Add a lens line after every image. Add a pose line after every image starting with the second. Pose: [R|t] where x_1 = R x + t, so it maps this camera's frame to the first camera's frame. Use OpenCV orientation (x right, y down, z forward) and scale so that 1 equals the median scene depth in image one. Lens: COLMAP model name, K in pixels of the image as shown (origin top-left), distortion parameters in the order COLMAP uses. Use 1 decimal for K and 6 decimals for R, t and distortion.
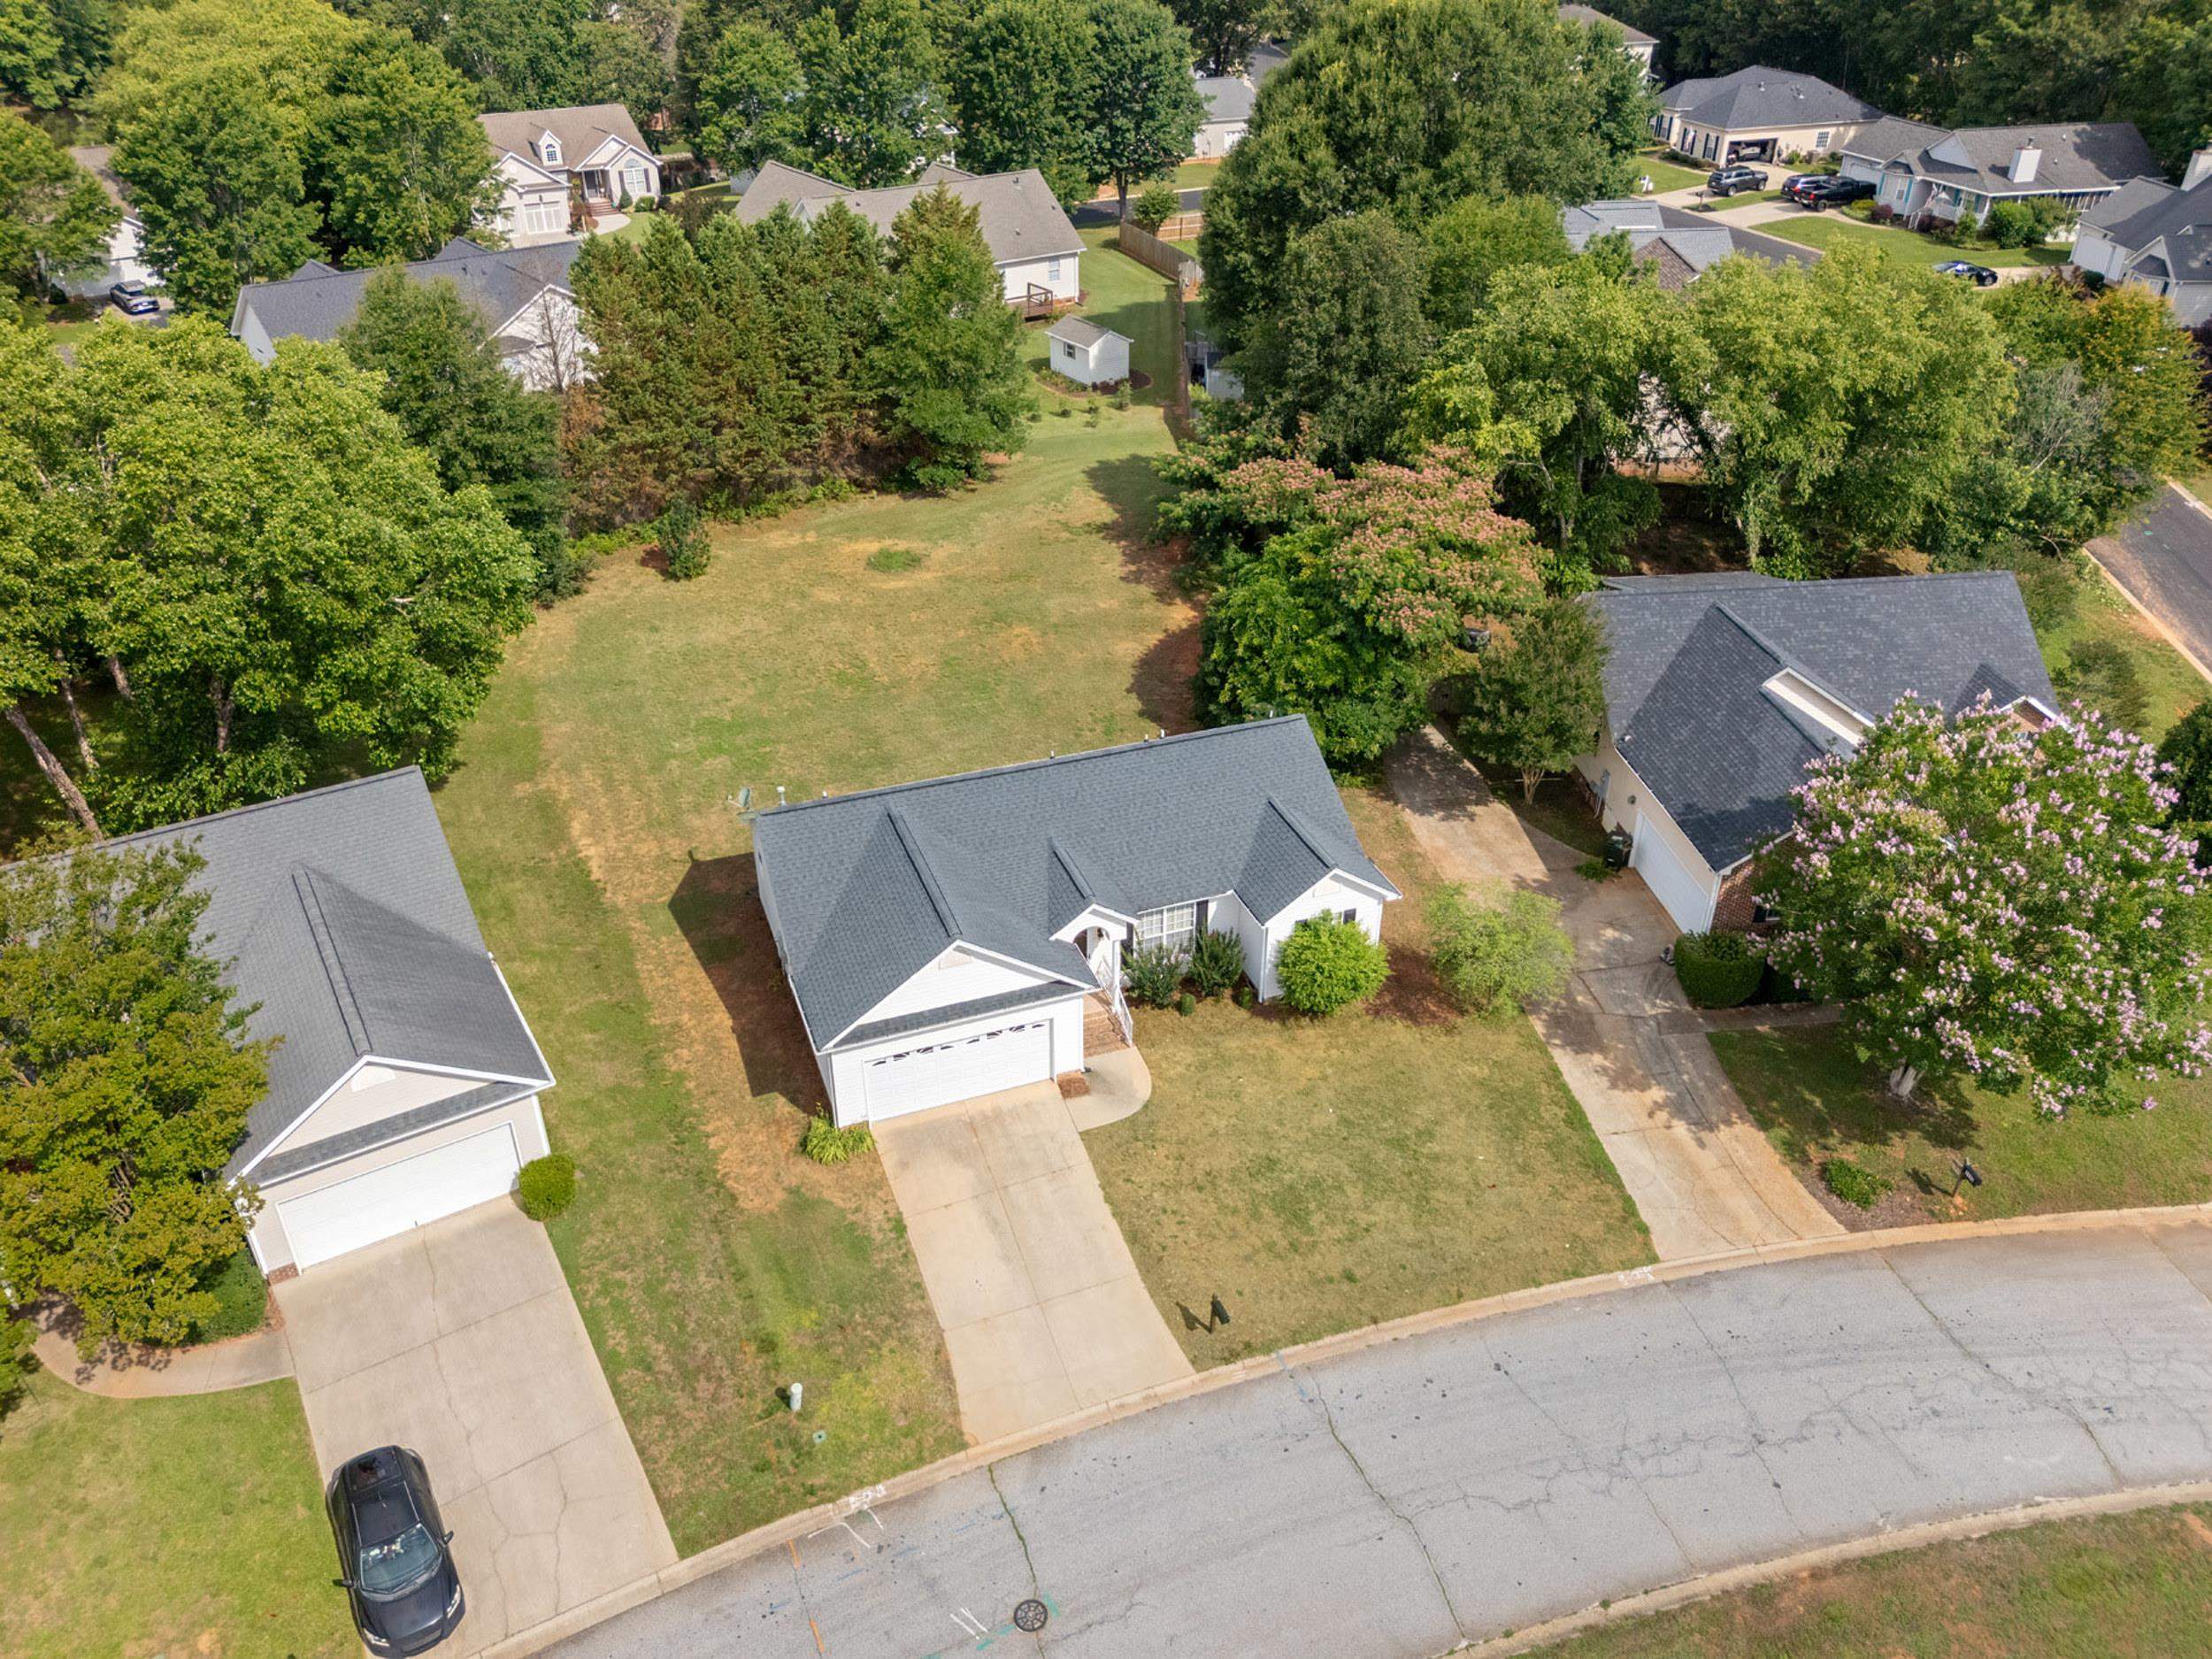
lens RADIAL K [[1615.0, 0, 1108.5], [0, 1615.0, 822.2], [0, 0, 1]] dist [0.101105, -0.145582]
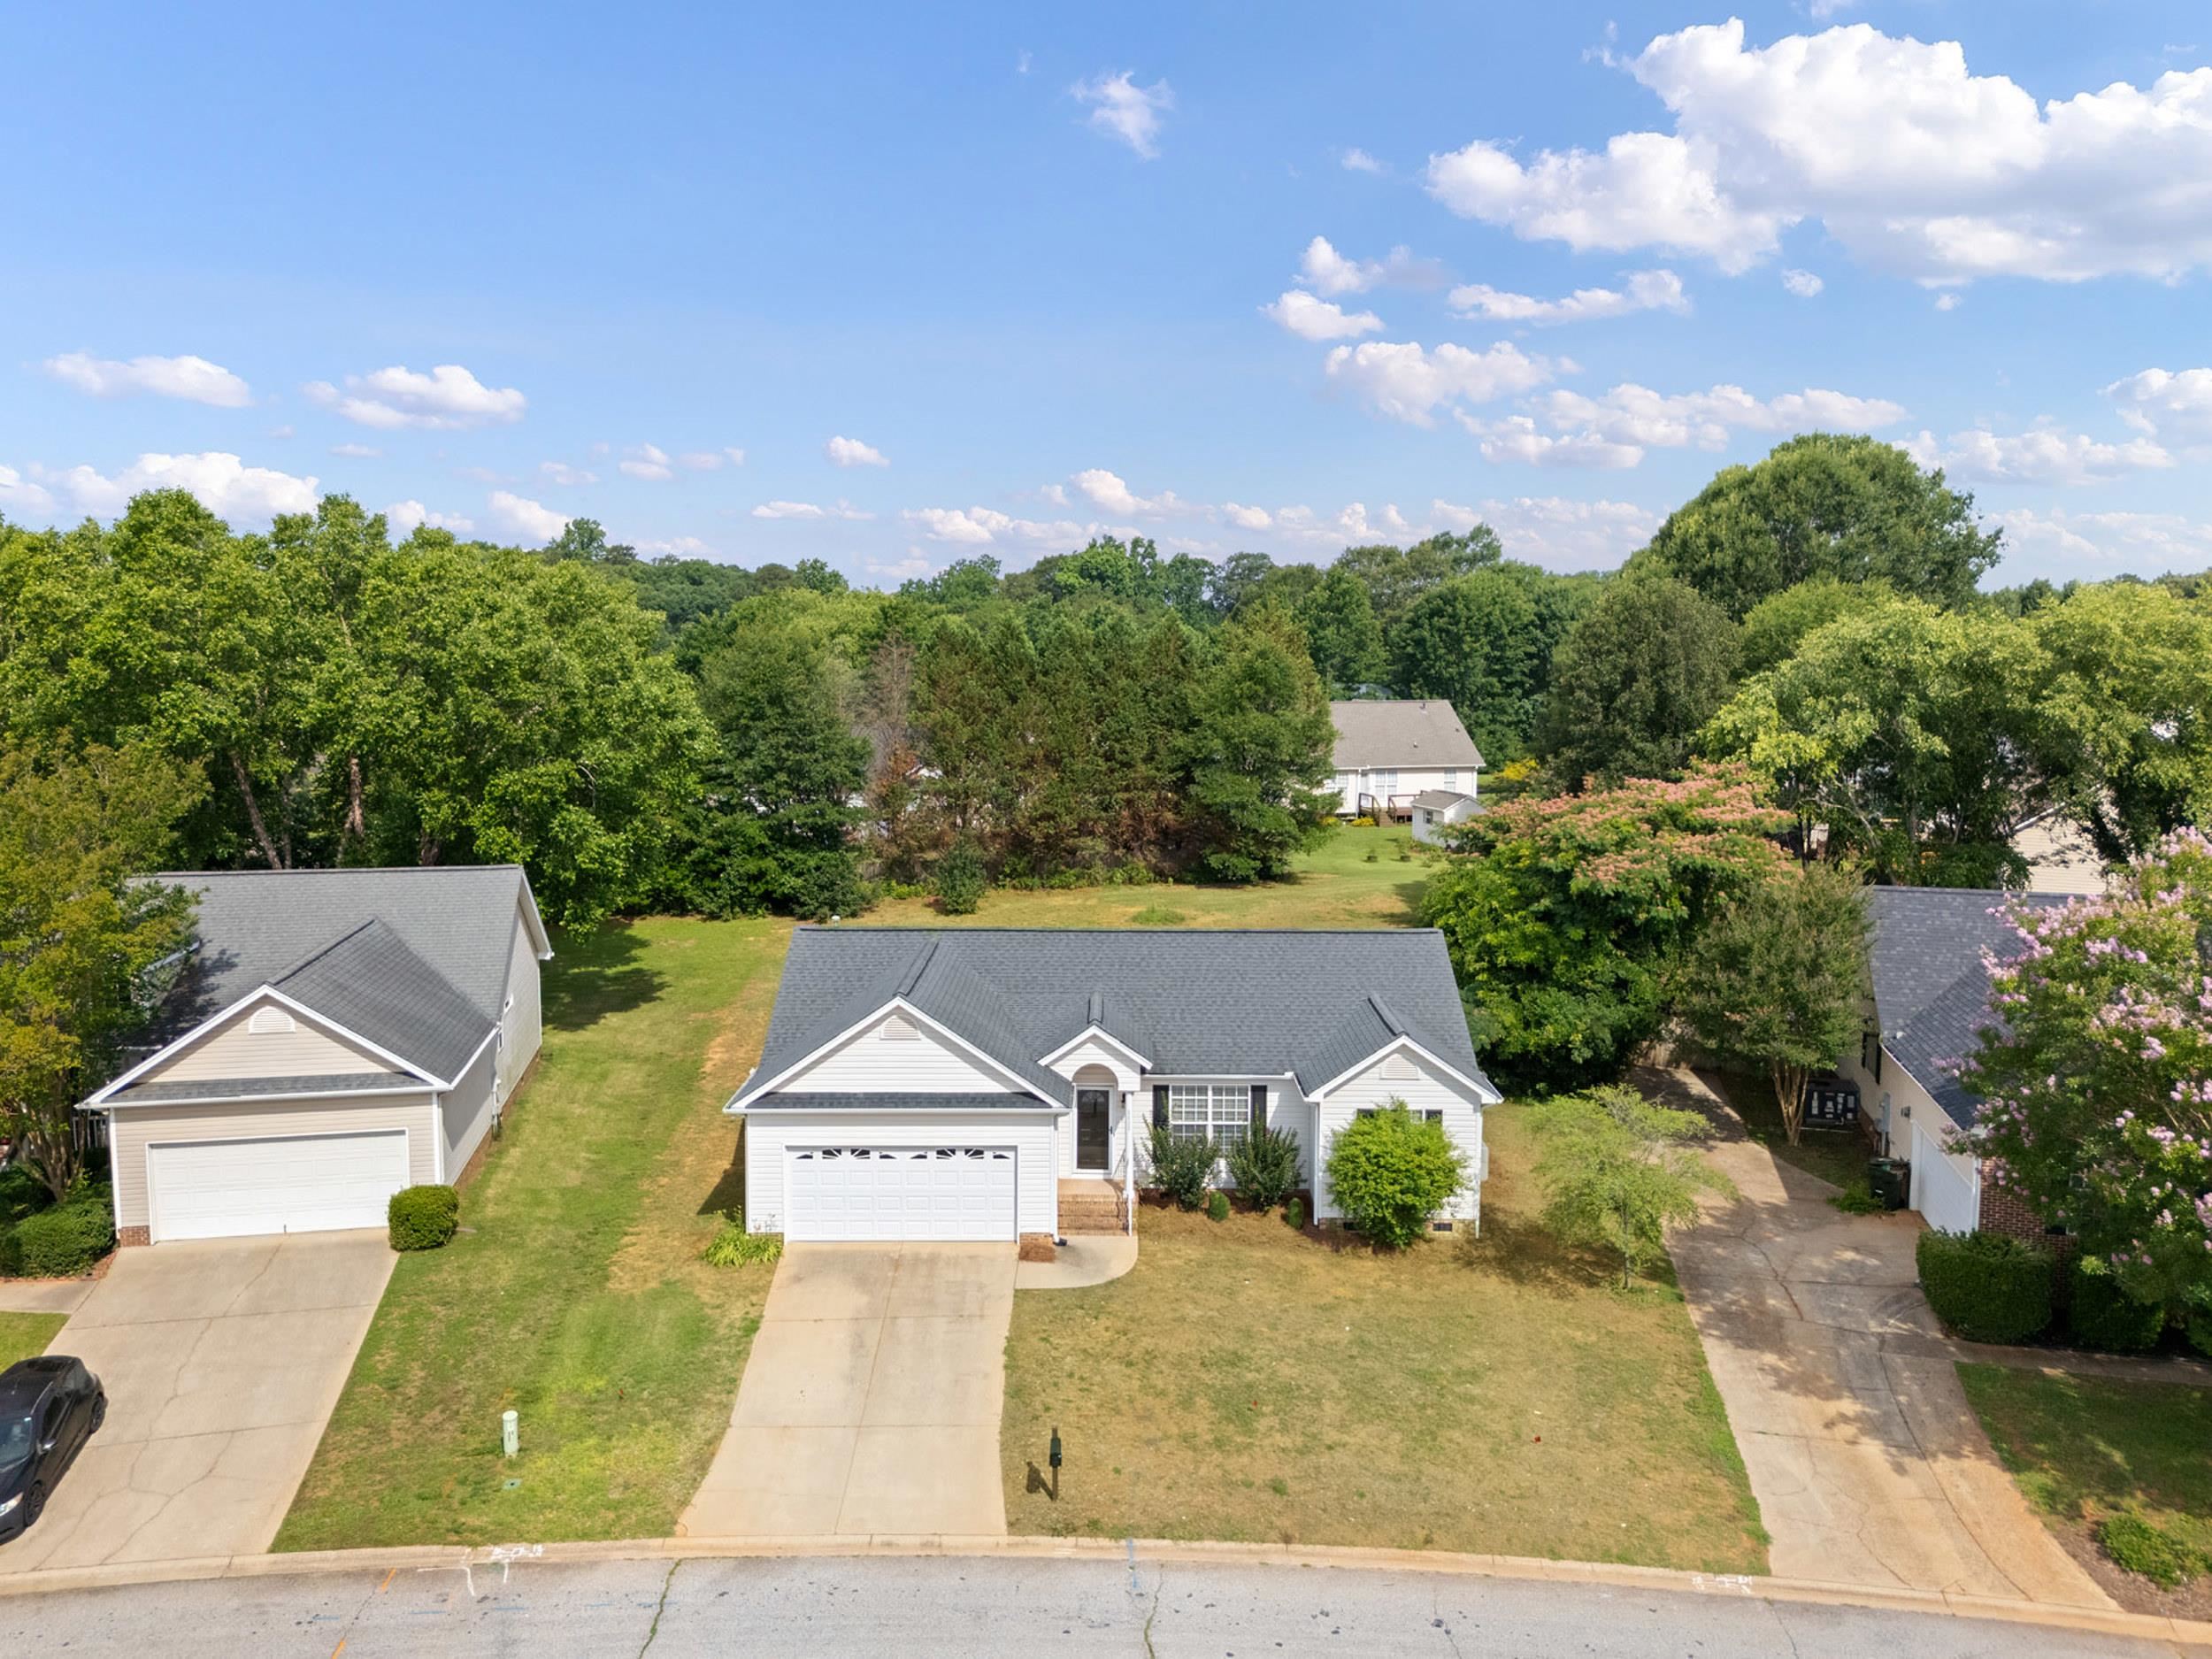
lens RADIAL K [[1619.8, 0, 1106.0], [0, 1619.8, 829.5], [0, 0, 1]] dist [0.063567, -0.045500]
pose [[0.937317, 0.043901, -0.345700, 0.264865], [-0.184773, 0.903709, -0.386224, 0.263414], [0.295457, 0.425891, 0.855174, 0.214614]]
